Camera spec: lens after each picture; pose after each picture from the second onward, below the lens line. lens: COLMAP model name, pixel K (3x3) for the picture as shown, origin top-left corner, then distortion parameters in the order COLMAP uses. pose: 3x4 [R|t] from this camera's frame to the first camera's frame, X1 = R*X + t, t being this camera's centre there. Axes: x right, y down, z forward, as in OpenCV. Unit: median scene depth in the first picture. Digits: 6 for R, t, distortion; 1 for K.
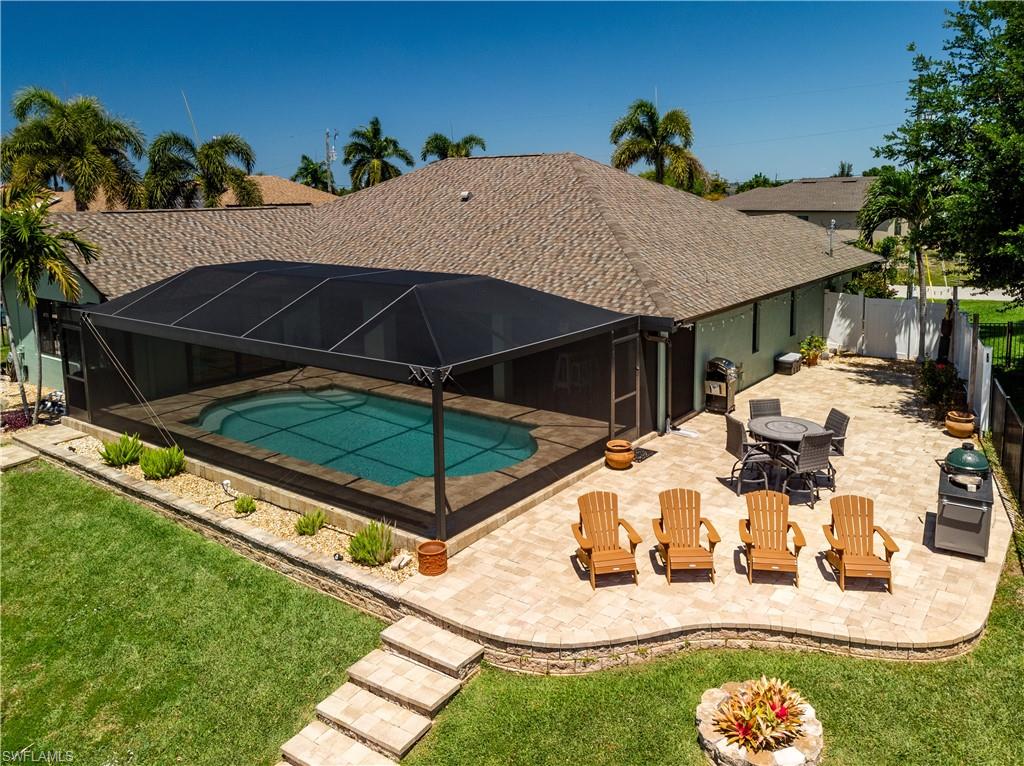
lens RADIAL K [[728.8, 0, 478.5], [0, 728.8, 384.1], [0, 0, 1]] dist [-0.003811, 0.002496]
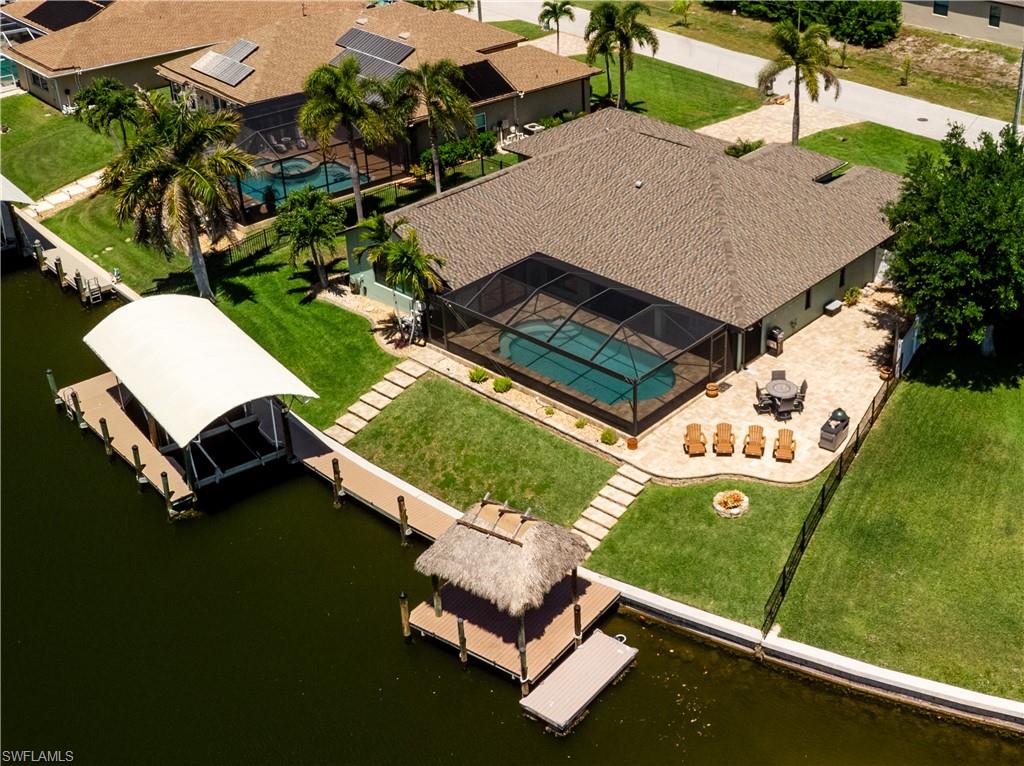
lens RADIAL K [[799.2, 0, 512.0], [0, 799.2, 383.0], [0, 0, 1]] dist [0.003293, 0.045631]
pose [[0.989534, 0.016510, -0.143349, -0.082380], [0.027224, 0.954231, 0.297830, -0.880765], [0.141705, -0.298616, 0.943795, -1.830441]]
